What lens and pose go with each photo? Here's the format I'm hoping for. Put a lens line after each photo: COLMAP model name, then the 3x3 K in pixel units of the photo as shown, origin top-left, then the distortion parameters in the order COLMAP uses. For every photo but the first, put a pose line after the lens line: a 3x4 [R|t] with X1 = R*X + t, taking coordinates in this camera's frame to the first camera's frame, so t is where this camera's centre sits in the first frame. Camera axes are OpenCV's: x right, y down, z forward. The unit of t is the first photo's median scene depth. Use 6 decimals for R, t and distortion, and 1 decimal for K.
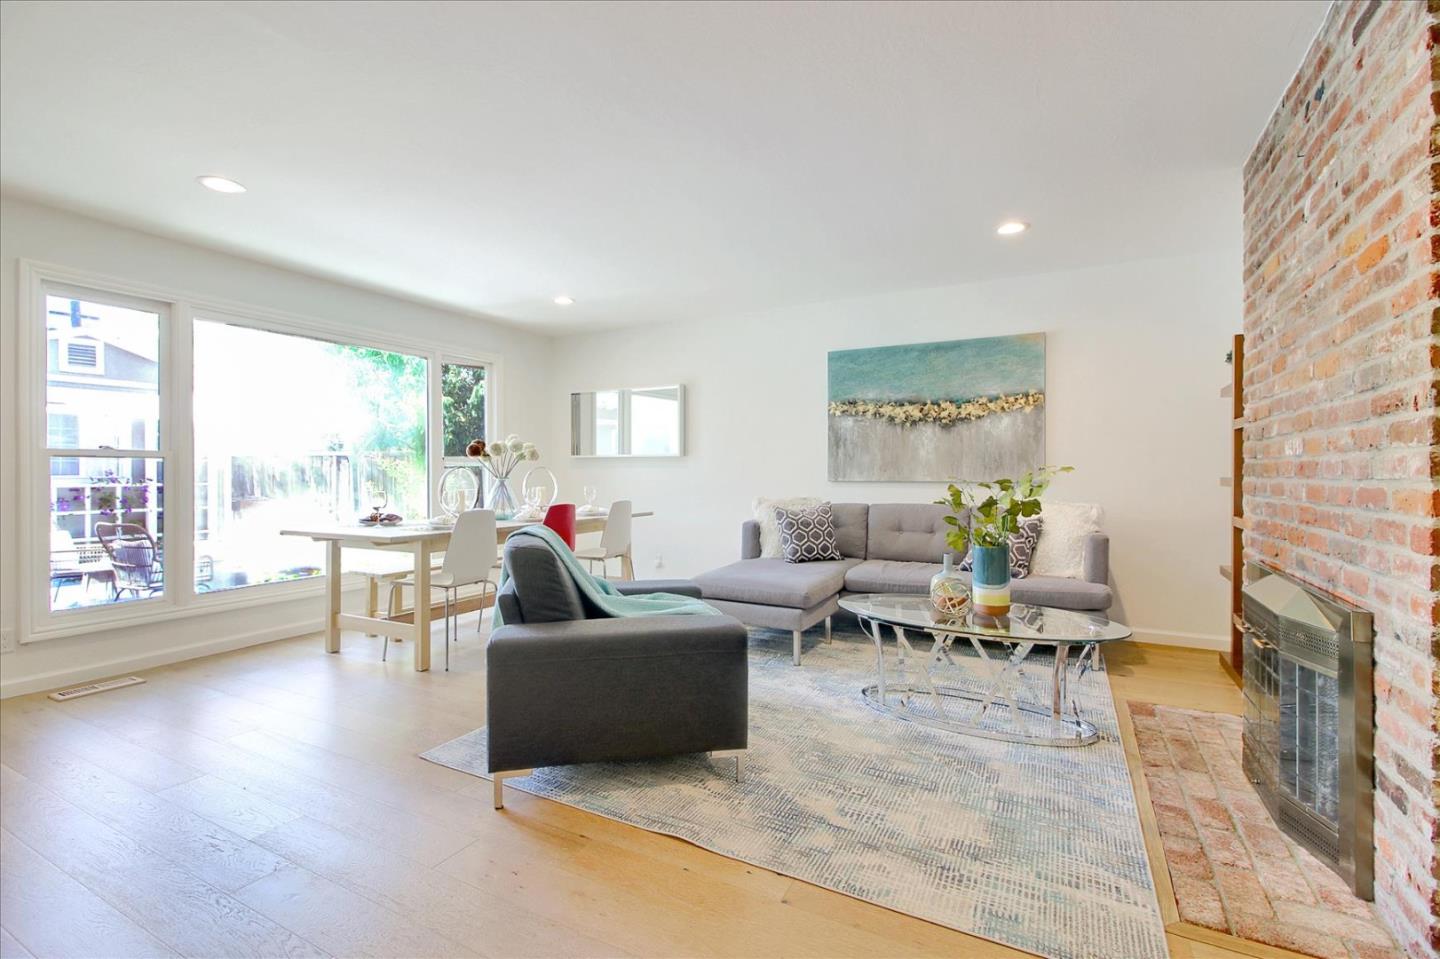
lens RADIAL K [[663.1, 0, 718.5], [0, 663.1, 469.9], [0, 0, 1]] dist [0.005439, -0.009111]
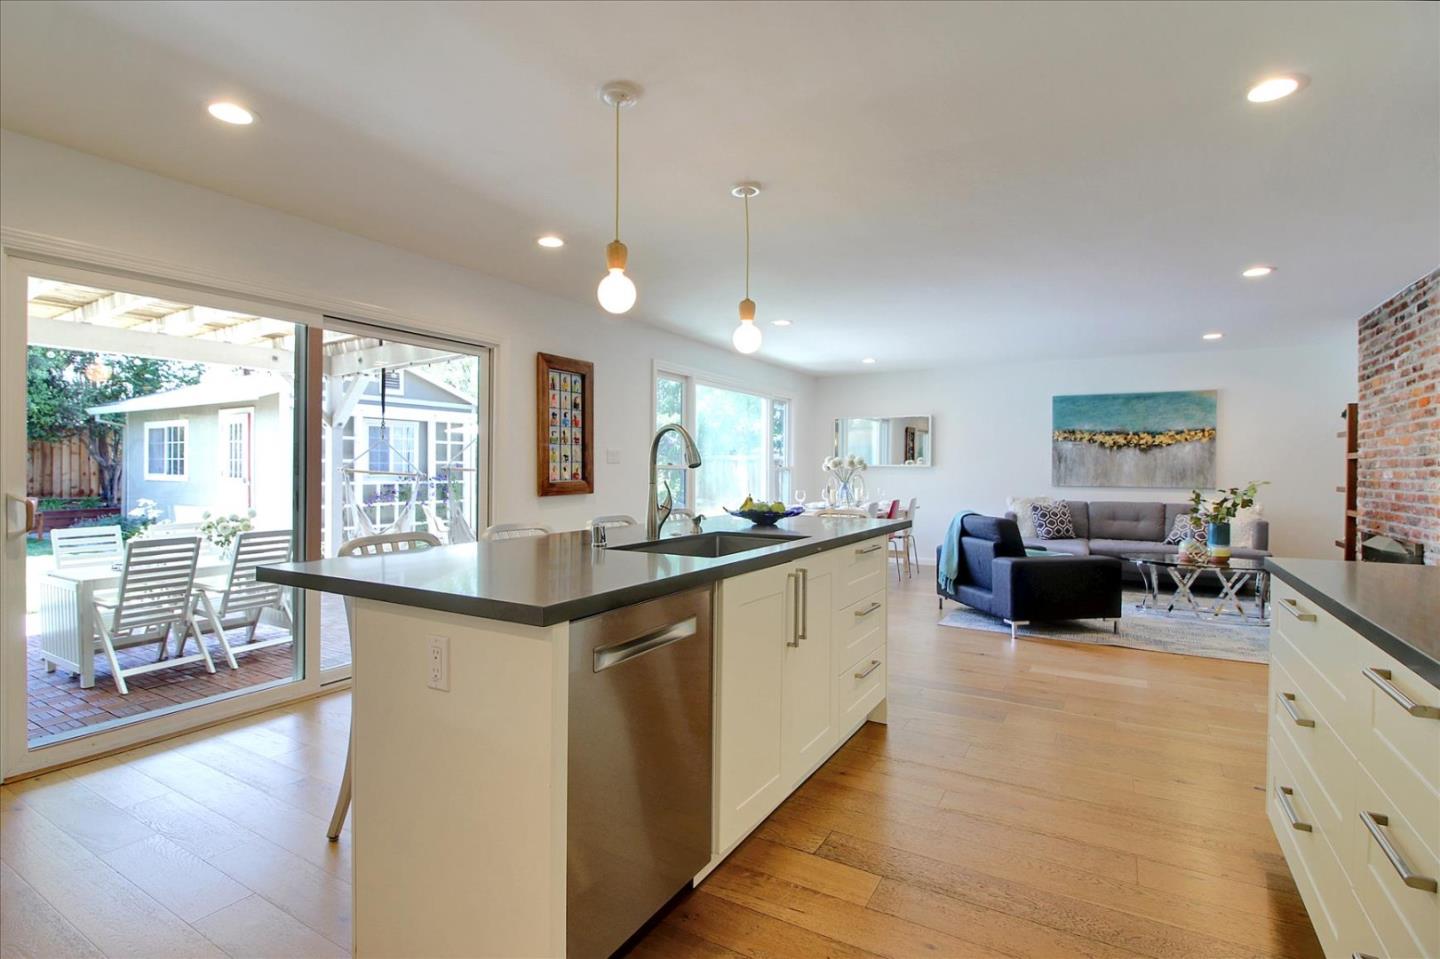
lens RADIAL K [[708.5, 0, 683.7], [0, 708.5, 467.9], [0, 0, 1]] dist [-0.030563, -0.000737]
pose [[0.998176, 0.006844, -0.059987, -0.614045], [-0.006735, 0.999975, 0.002027, -0.022223], [0.060000, -0.001620, 0.998197, -0.649133]]
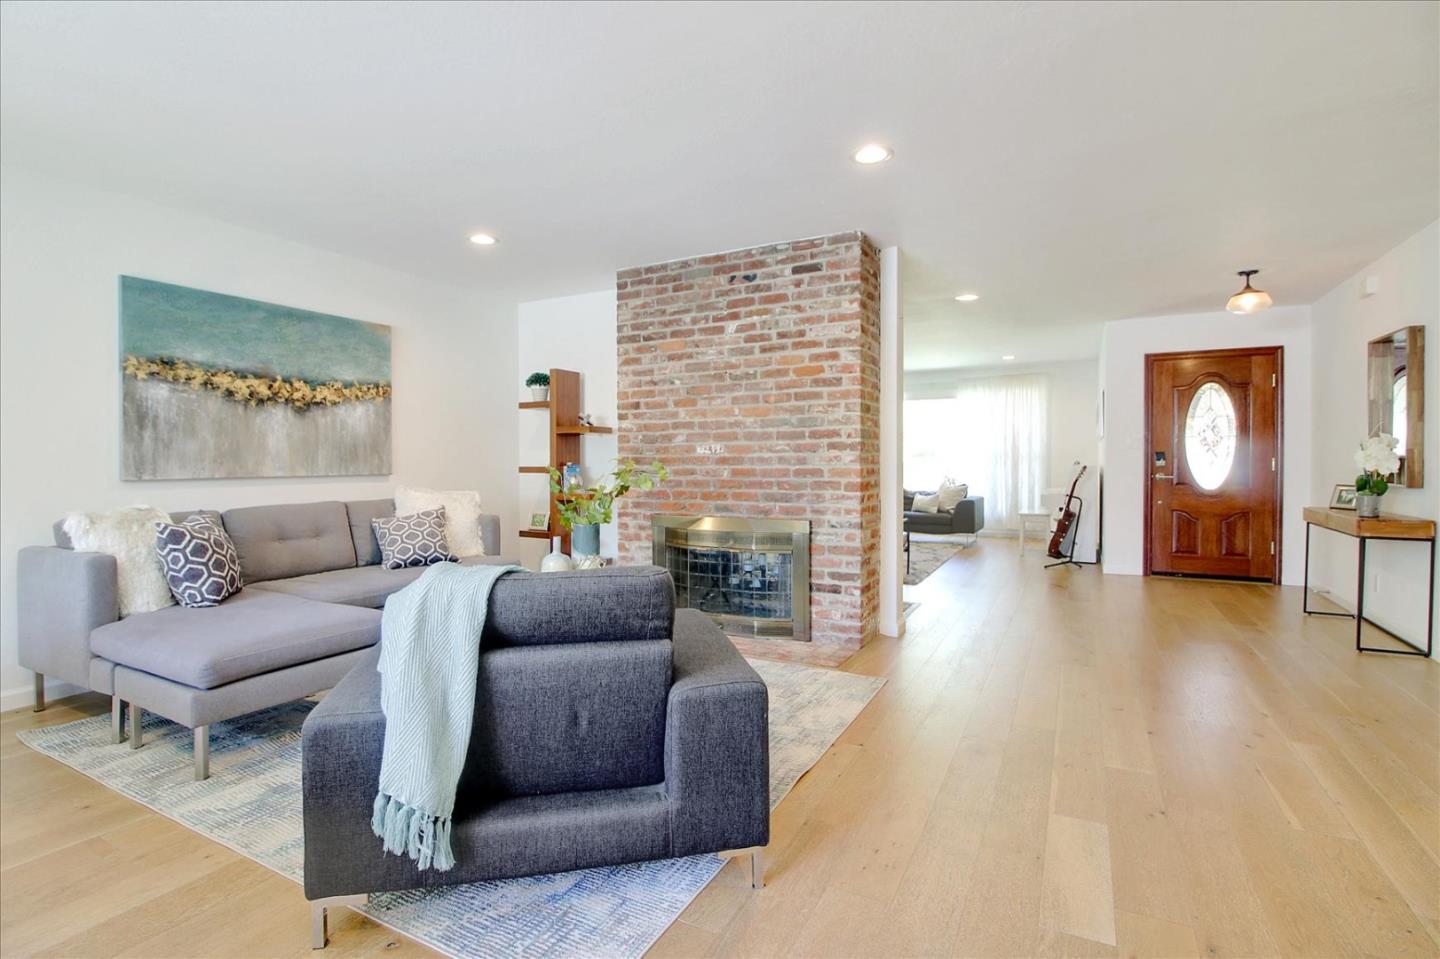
lens RADIAL K [[690.6, 0, 702.3], [0, 690.6, 463.5], [0, 0, 1]] dist [0.000293, -0.011306]
pose [[-0.009362, -0.004868, 0.999944, -0.552552], [0.002568, 0.999985, 0.004892, -0.001223], [-0.999953, 0.002614, -0.009350, 0.516065]]
